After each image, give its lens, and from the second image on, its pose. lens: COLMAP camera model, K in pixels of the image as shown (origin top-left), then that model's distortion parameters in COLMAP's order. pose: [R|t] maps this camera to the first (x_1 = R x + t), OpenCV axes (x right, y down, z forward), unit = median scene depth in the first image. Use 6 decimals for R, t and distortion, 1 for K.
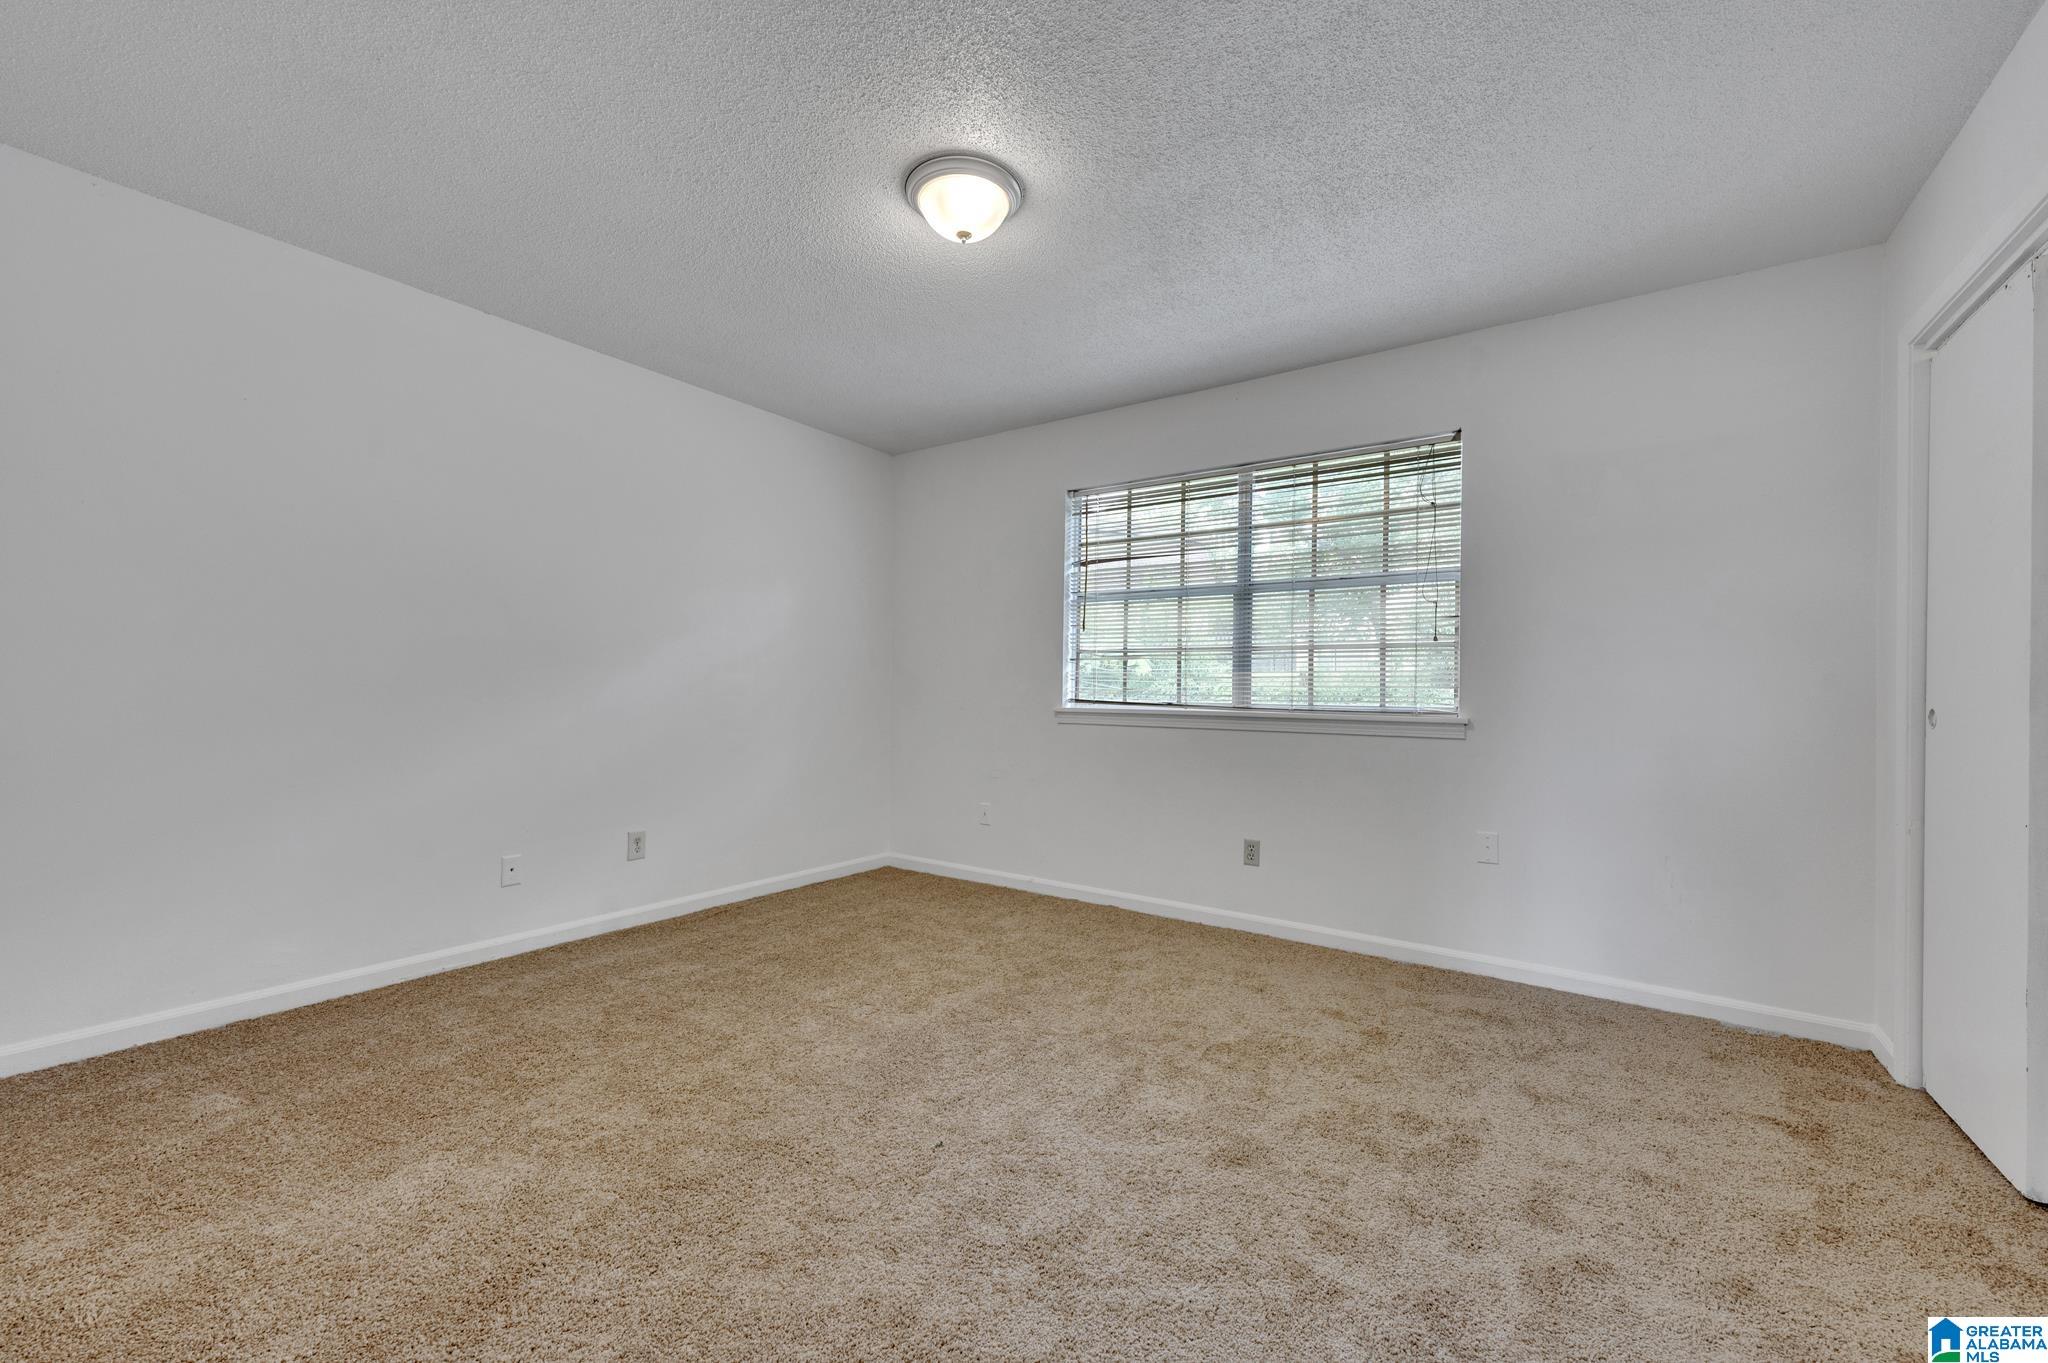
lens RADIAL K [[808.8, 0, 1020.8], [0, 808.8, 690.4], [0, 0, 1]] dist [0.000490, 0.000015]
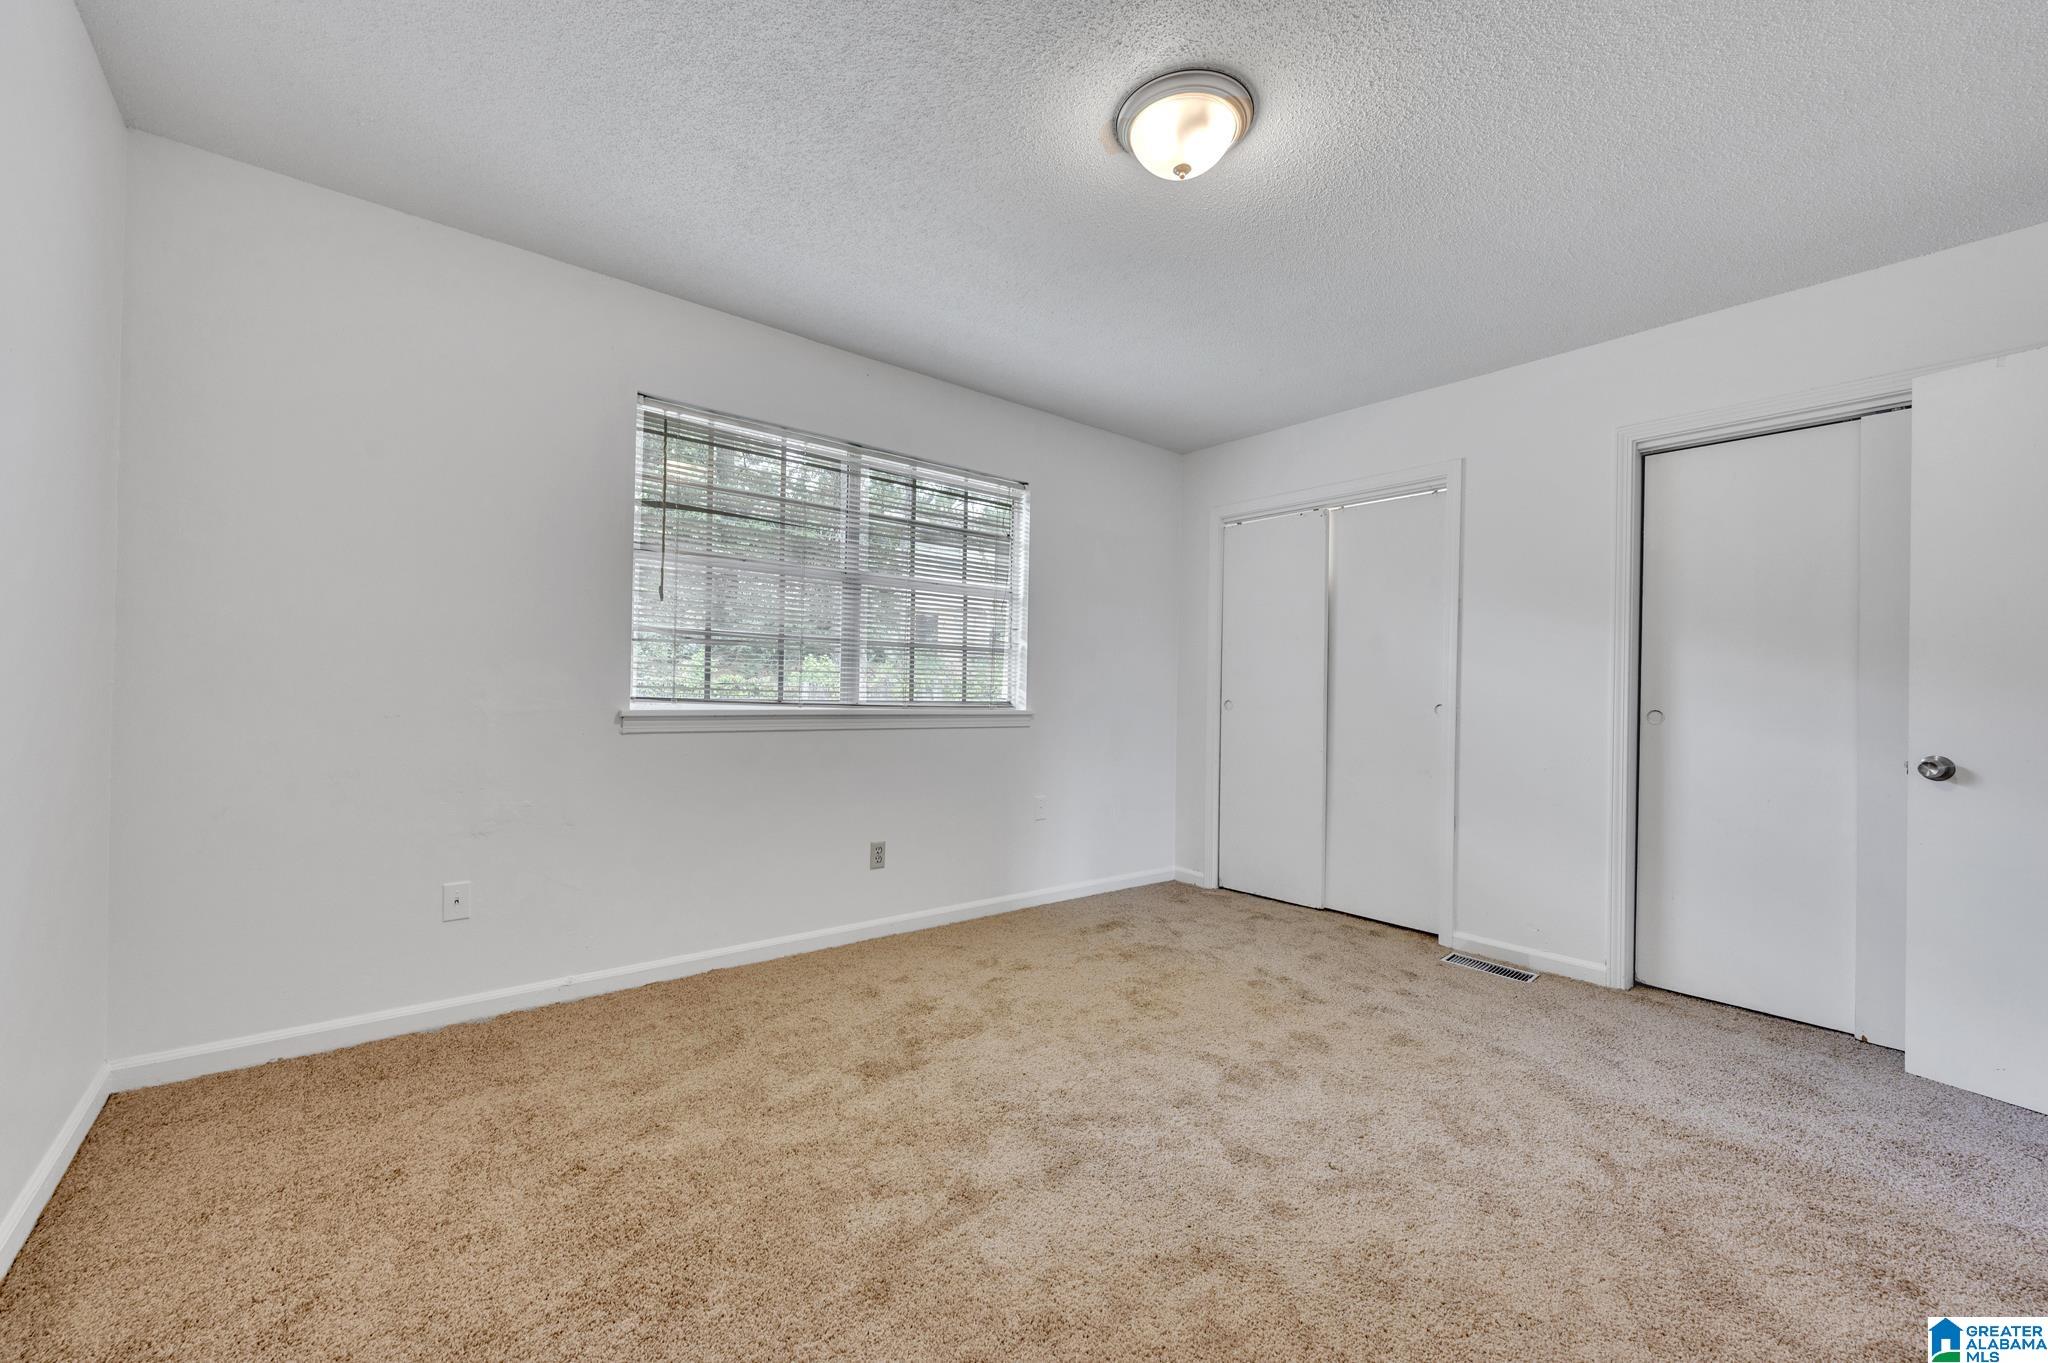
lens RADIAL K [[808.8, 0, 1020.8], [0, 808.8, 690.4], [0, 0, 1]] dist [0.000490, 0.000015]
pose [[0.272159, -0.005567, 0.962236, -0.625989], [-0.013952, 0.999855, 0.009731, -0.007701], [-0.962151, -0.016073, 0.272042, 0.608934]]
